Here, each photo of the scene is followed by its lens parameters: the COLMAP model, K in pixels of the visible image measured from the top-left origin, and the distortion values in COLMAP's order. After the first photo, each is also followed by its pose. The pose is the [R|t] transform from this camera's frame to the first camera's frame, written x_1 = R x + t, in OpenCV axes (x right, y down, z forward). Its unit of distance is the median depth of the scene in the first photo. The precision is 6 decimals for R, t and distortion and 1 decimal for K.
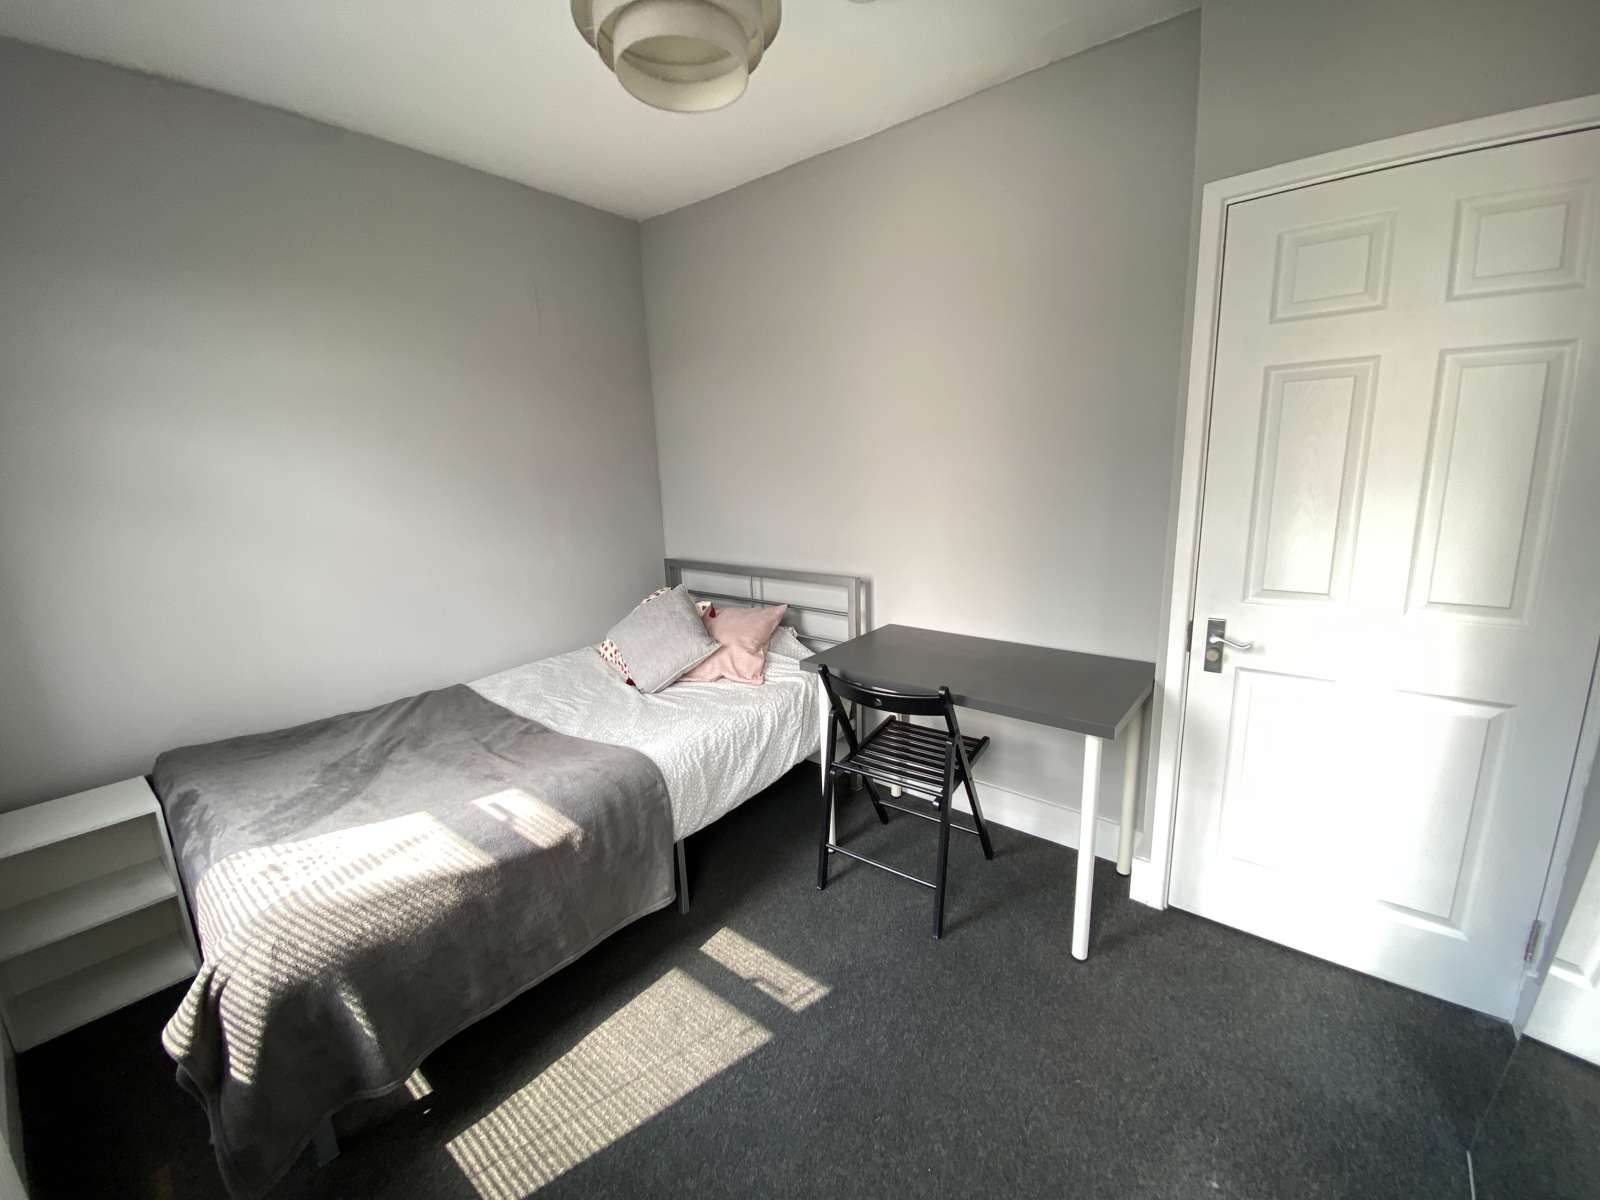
lens RADIAL K [[640.0, 0, 800.0], [0, 640.0, 600.0], [0, 0, 1]] dist [-0.000135, -0.000105]
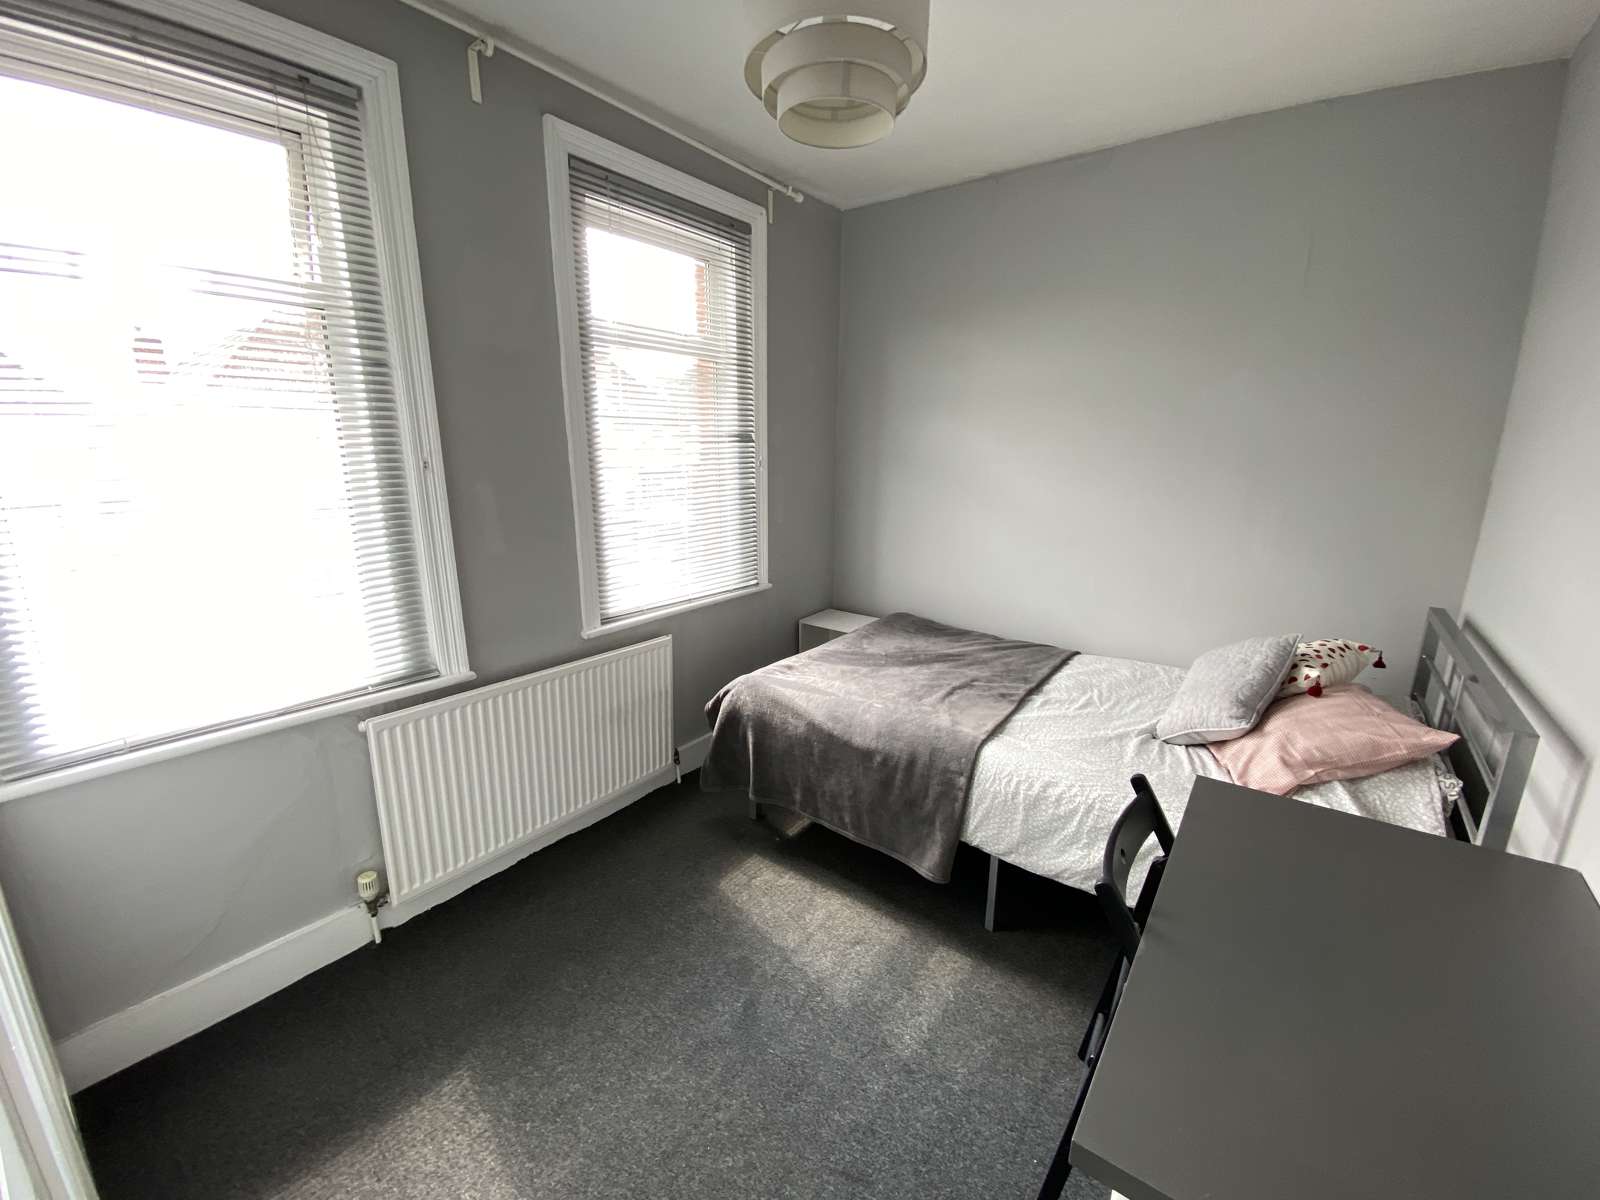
lens RADIAL K [[647.6, 0, 804.7], [0, 647.6, 600.3], [0, 0, 1]] dist [0.002053, -0.007094]
pose [[0.012522, 0.264330, -0.964351, 0.636885], [-0.208464, 0.943925, 0.256024, -0.172854], [0.977950, 0.197826, 0.066923, 0.580985]]
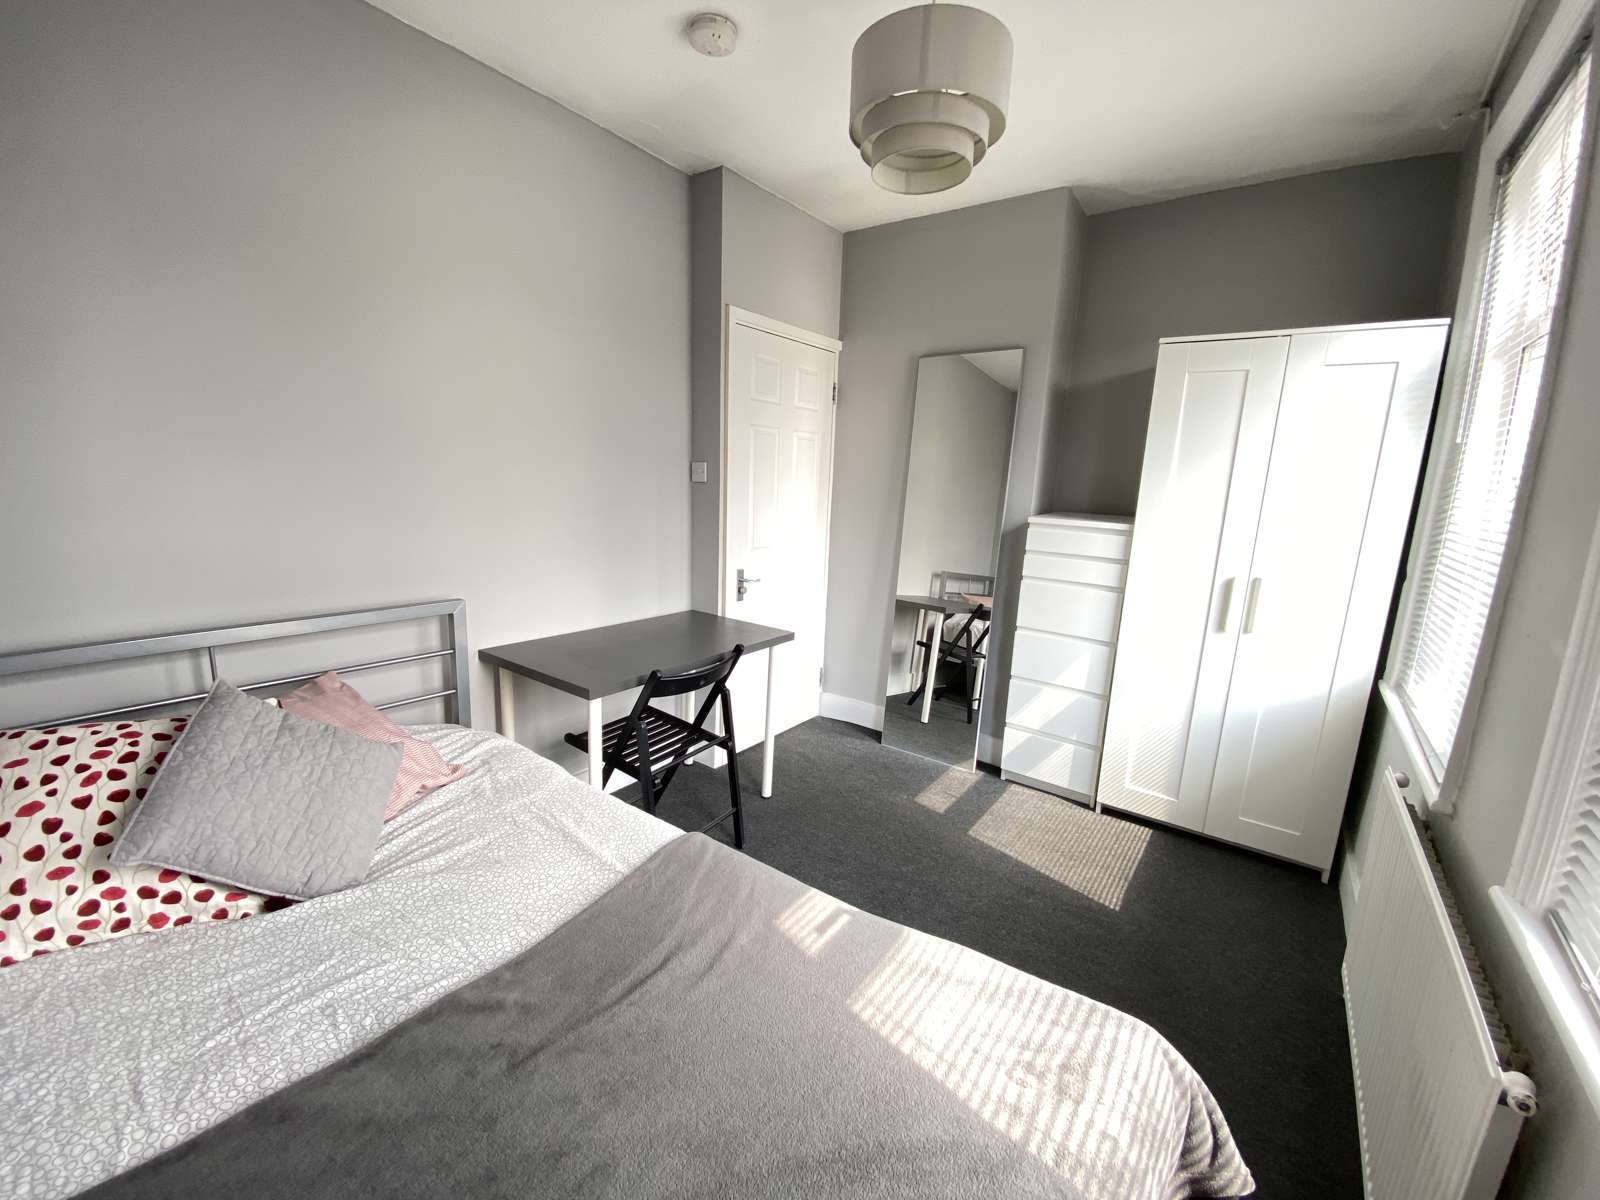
lens RADIAL K [[647.6, 0, 804.7], [0, 647.6, 600.3], [0, 0, 1]] dist [0.002053, -0.007094]
pose [[-0.067442, -0.156431, 0.985384, -0.903043], [0.162907, 0.972652, 0.165560, -0.123641], [-0.984334, 0.171691, -0.040114, 0.786467]]
